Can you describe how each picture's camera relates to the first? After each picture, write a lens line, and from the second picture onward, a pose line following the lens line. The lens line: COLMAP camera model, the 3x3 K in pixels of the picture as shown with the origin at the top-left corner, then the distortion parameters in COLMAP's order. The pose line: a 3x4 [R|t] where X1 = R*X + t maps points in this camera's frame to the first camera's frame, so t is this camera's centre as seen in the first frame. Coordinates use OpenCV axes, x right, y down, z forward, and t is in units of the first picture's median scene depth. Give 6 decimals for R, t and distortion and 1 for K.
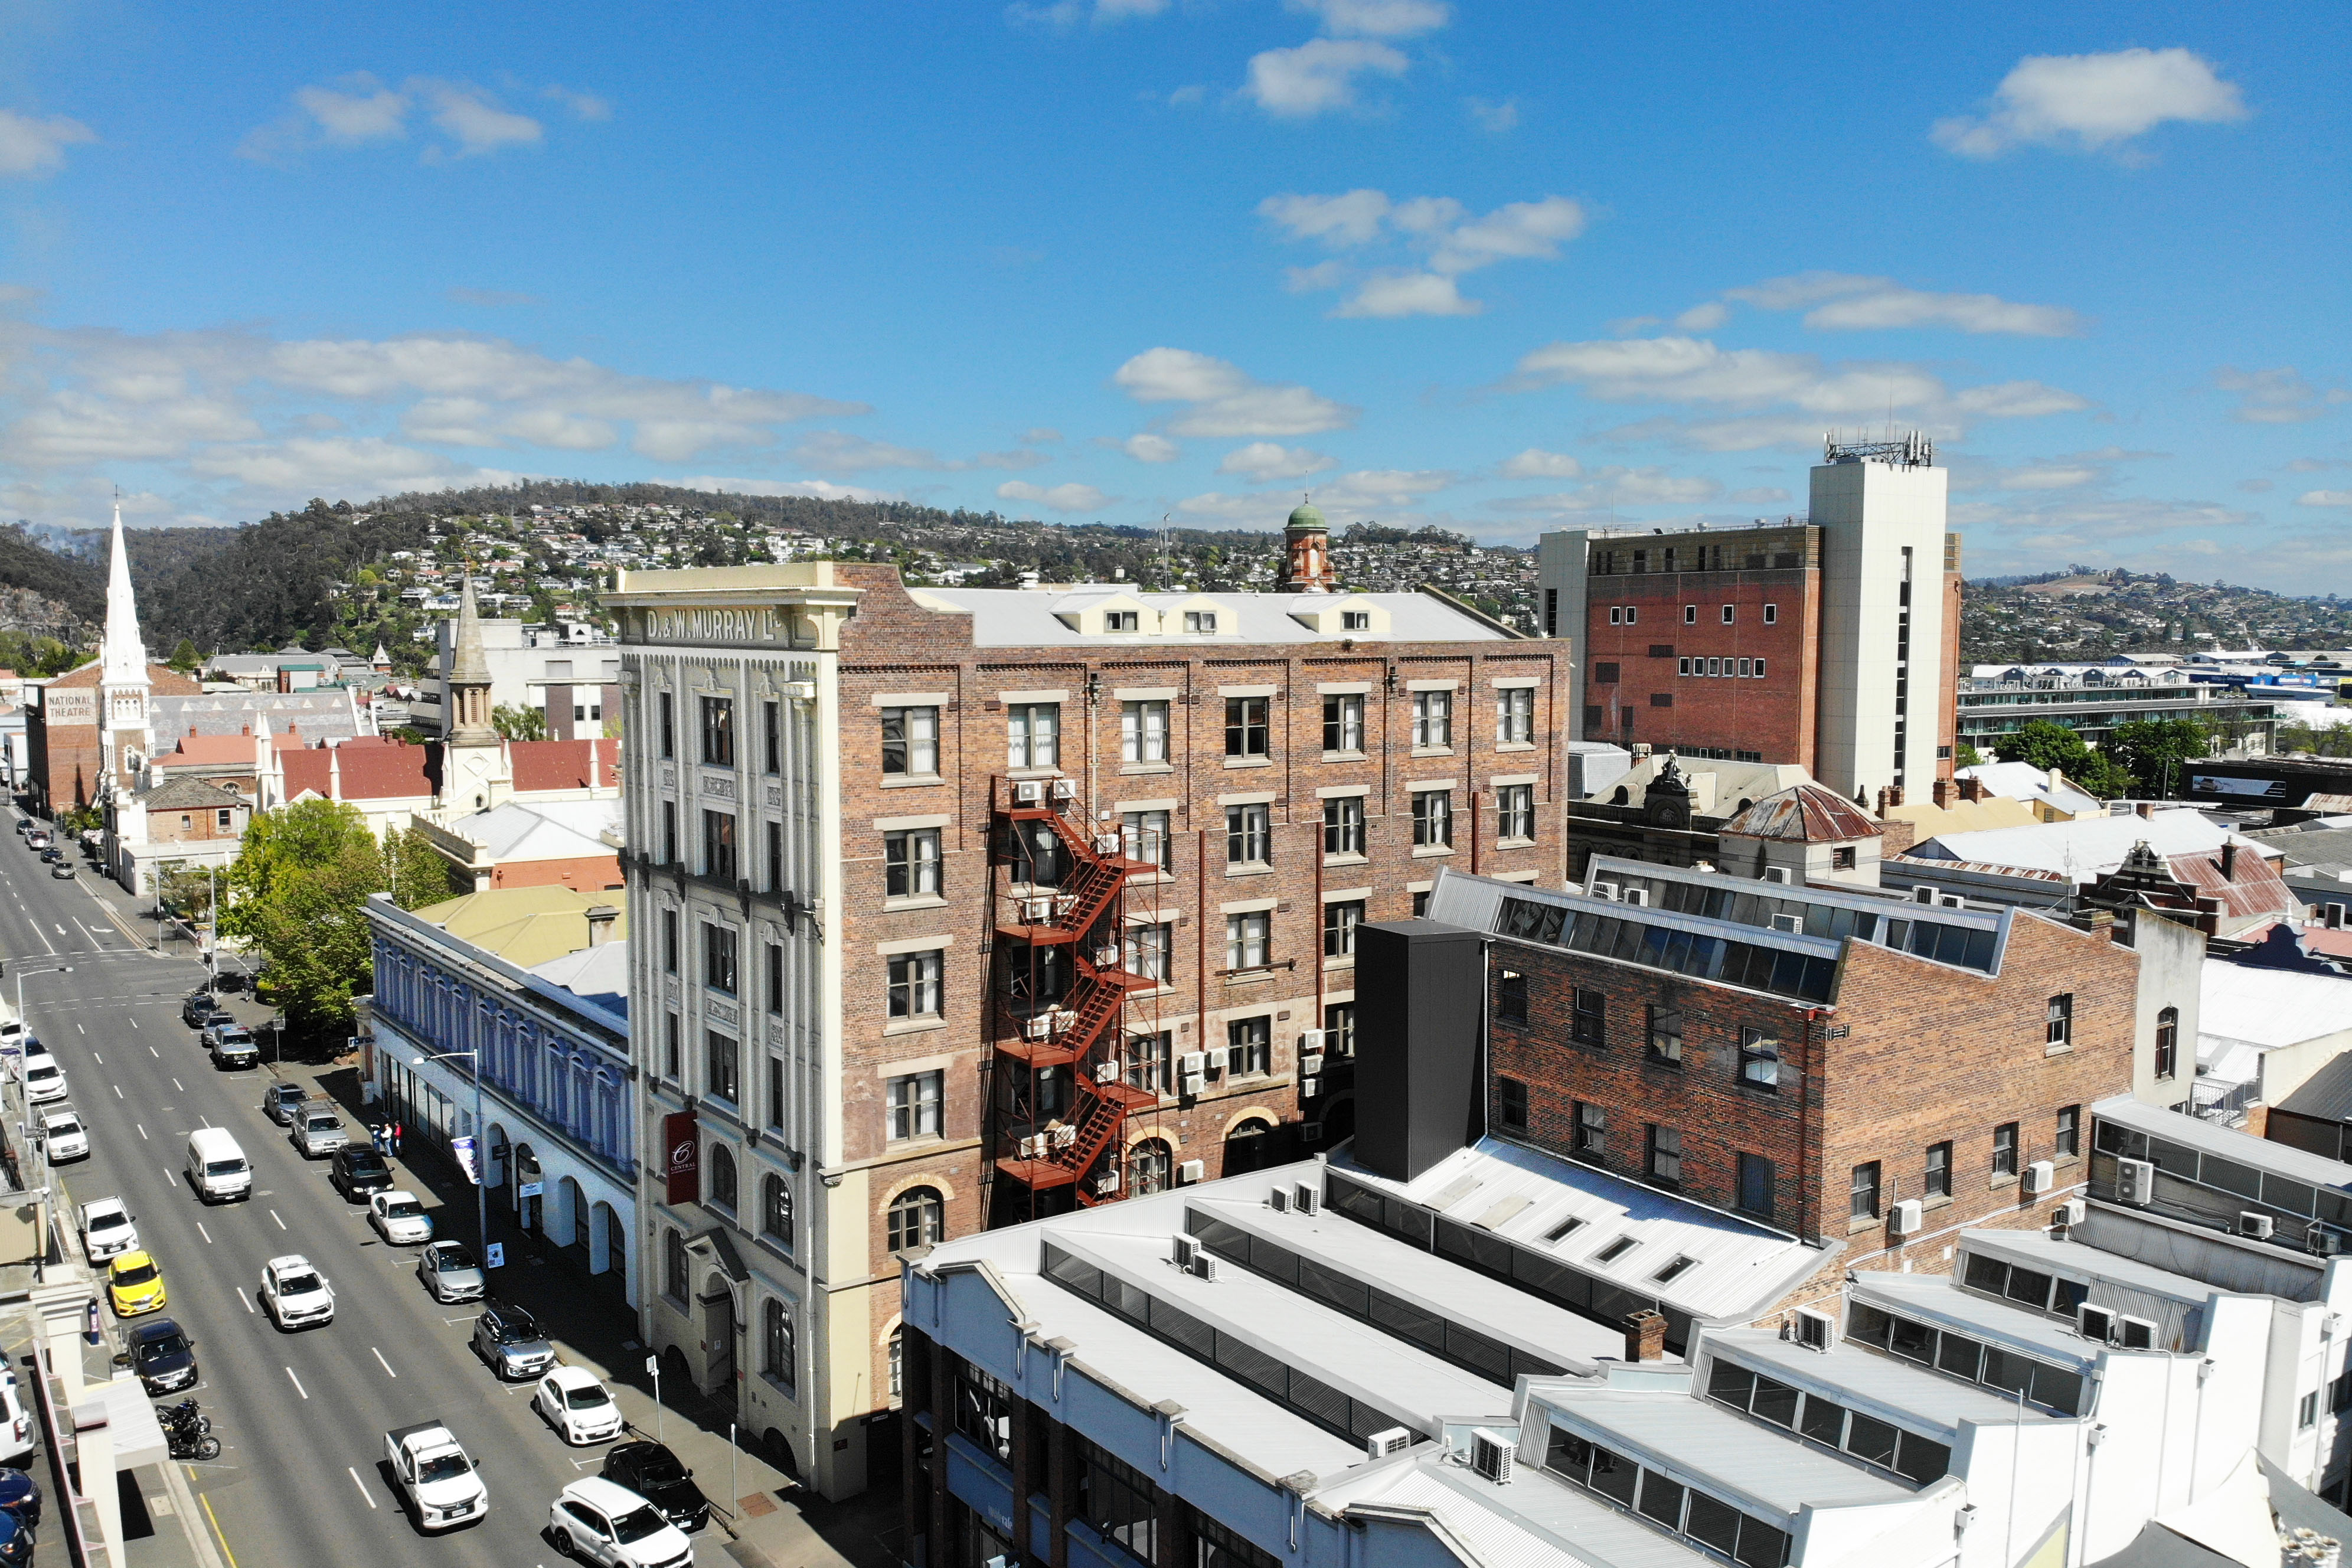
lens RADIAL K [[1731.6, 0, 1159.3], [0, 1731.6, 740.1], [0, 0, 1]] dist [0.173943, -0.369676]
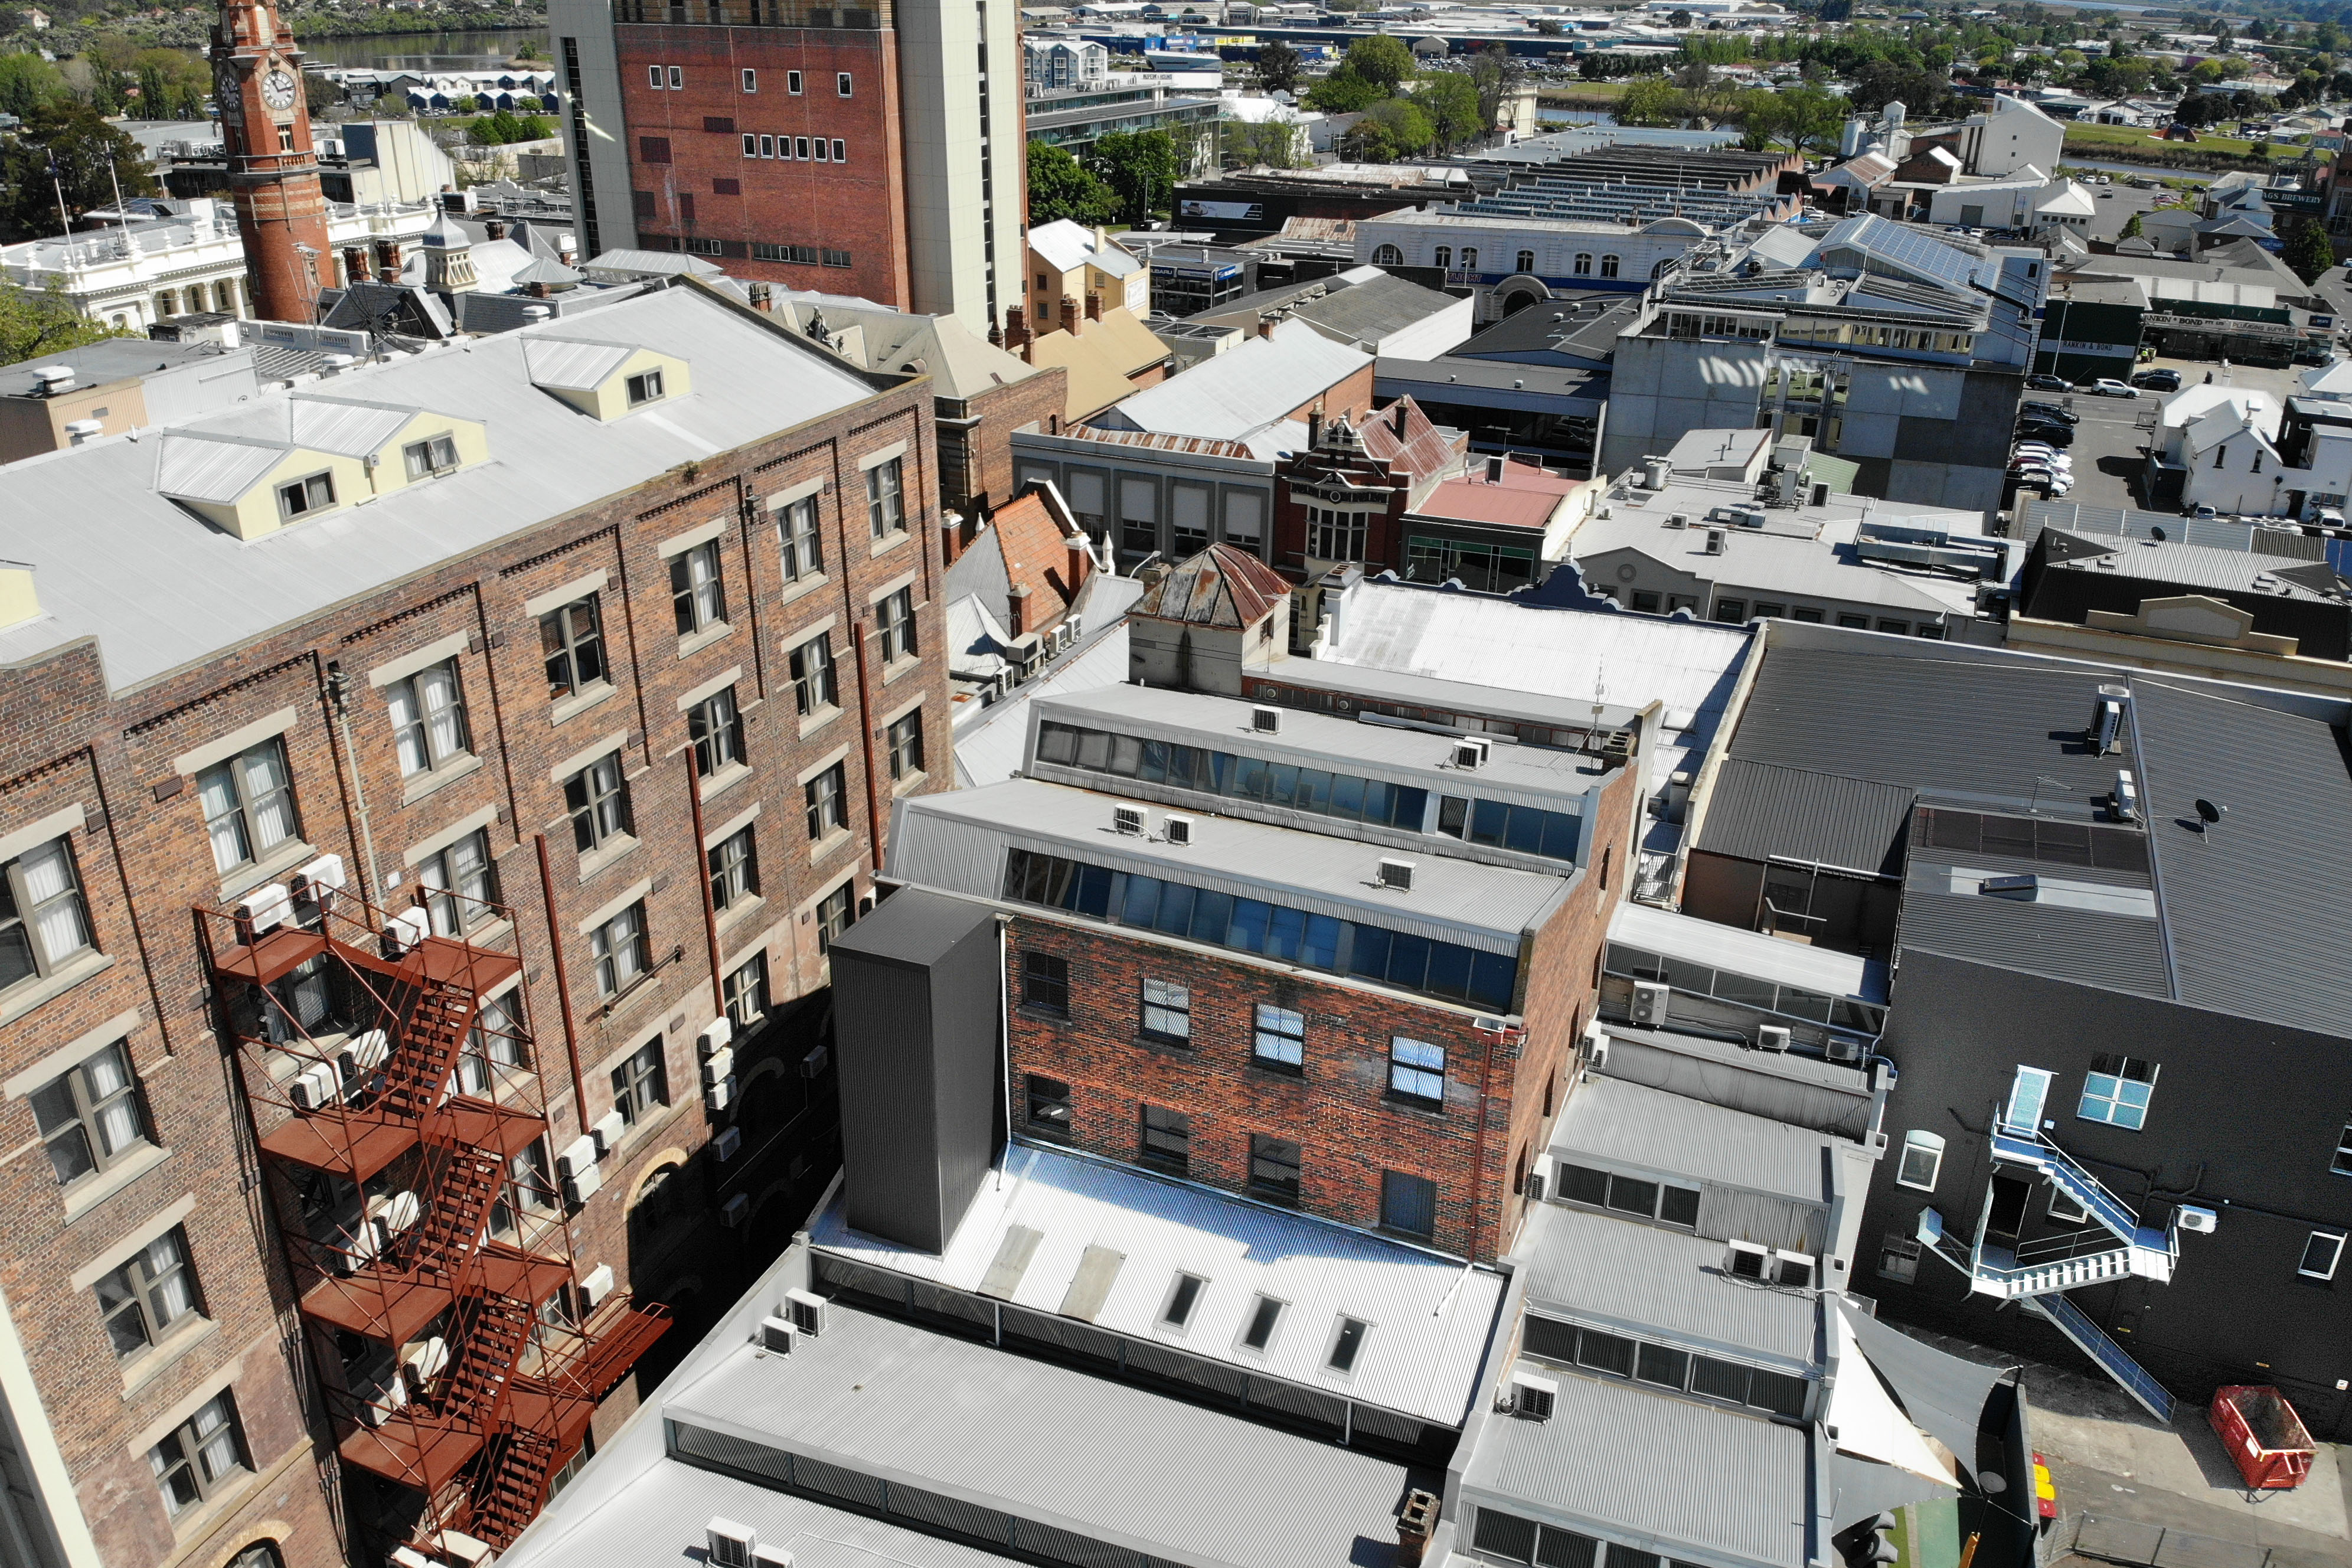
lens RADIAL K [[1731.6, 0, 1159.3], [0, 1731.6, 740.1], [0, 0, 1]] dist [0.173943, -0.369676]
pose [[0.830251, -0.218179, 0.512914, -0.109739], [0.026720, 0.934729, 0.354355, -0.201597], [-0.556748, -0.280499, 0.781890, 0.391626]]
